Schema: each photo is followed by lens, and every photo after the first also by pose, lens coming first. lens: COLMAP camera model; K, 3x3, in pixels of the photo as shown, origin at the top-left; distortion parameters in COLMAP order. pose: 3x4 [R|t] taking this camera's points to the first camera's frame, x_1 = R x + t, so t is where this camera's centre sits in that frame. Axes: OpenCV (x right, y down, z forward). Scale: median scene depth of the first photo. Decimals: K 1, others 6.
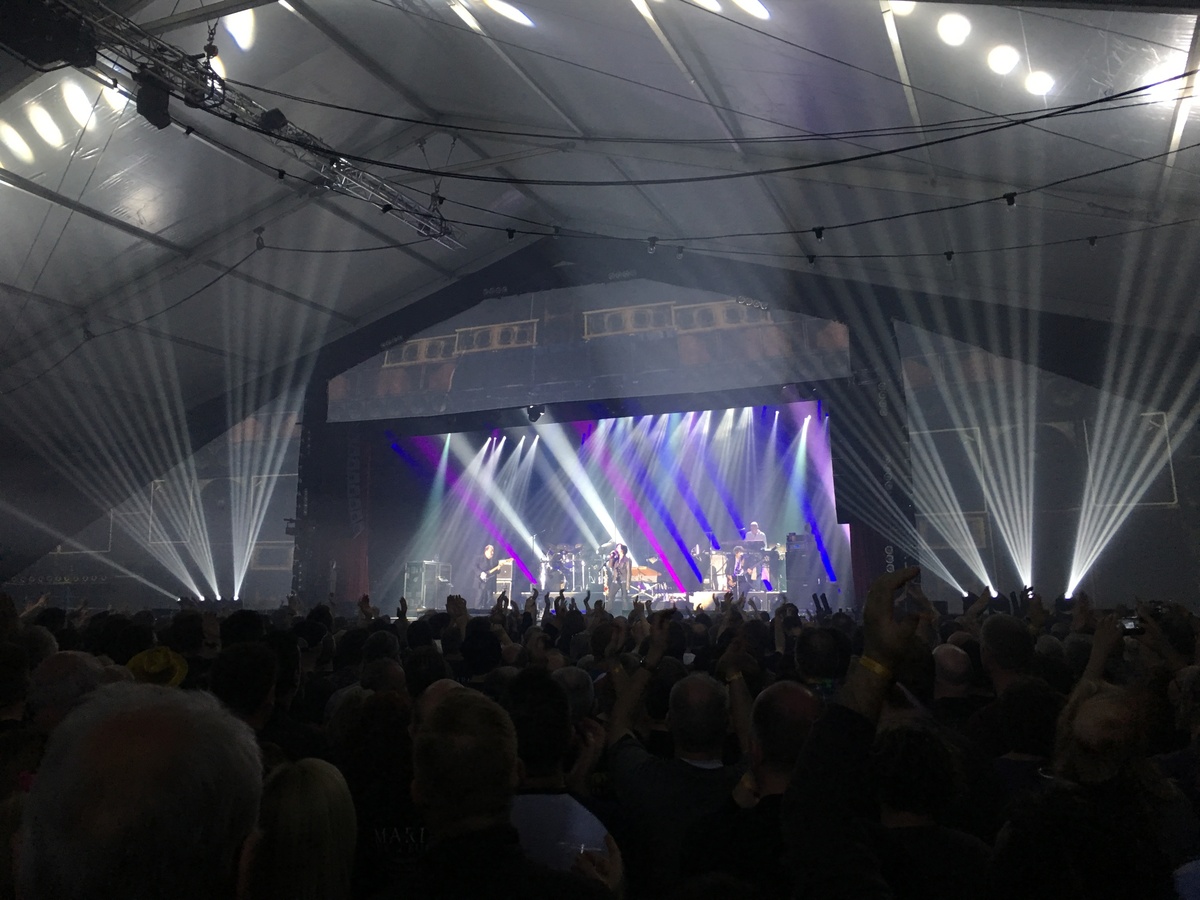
lens RADIAL K [[1019.2, 0, 595.7], [0, 1019.2, 441.8], [0, 0, 1]] dist [0.042054, 0.001962]
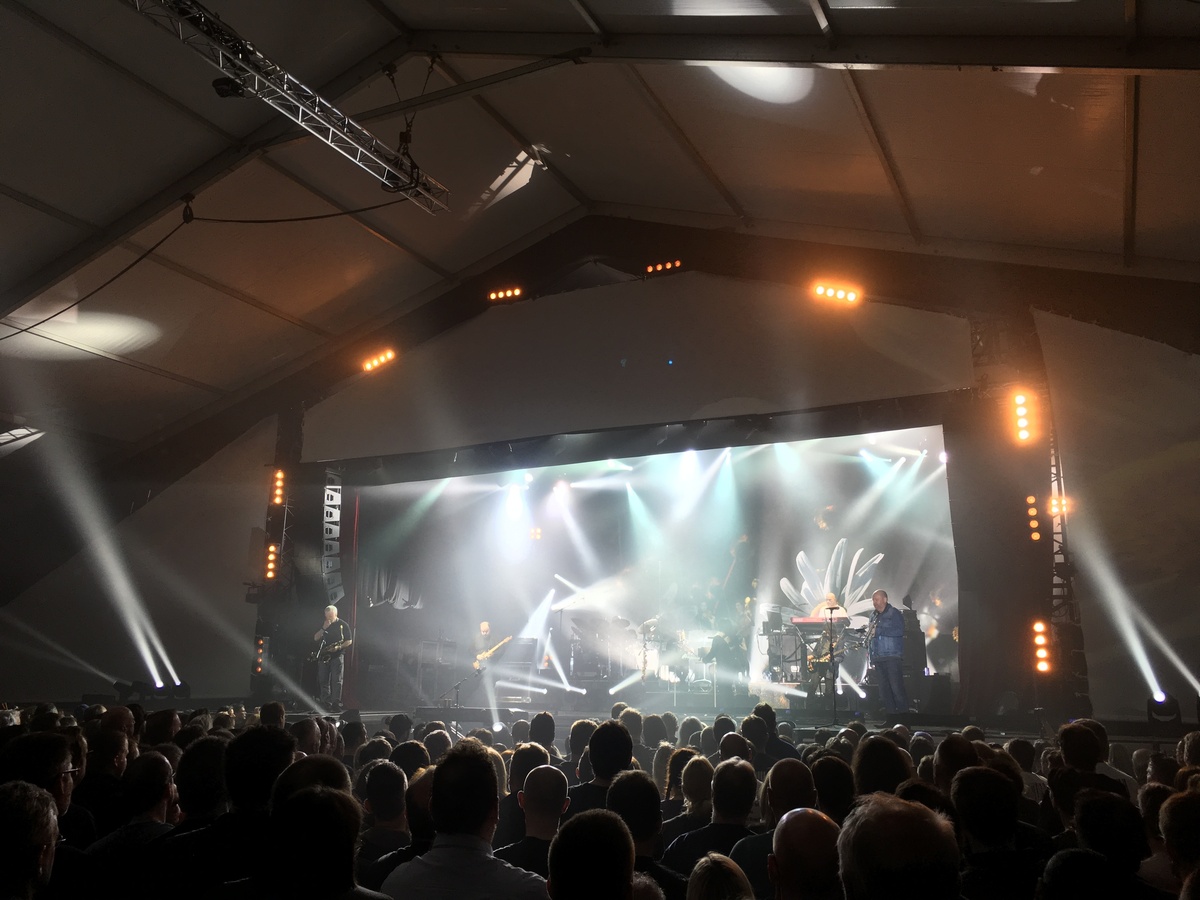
lens RADIAL K [[1012.3, 0, 596.8], [0, 1012.3, 450.4], [0, 0, 1]] dist [0.063752, -0.045599]
pose [[0.998265, 0.001223, -0.058867, 0.027748], [-0.005599, 0.997226, -0.074223, 0.045173], [0.058613, 0.074424, 0.995503, 0.324353]]
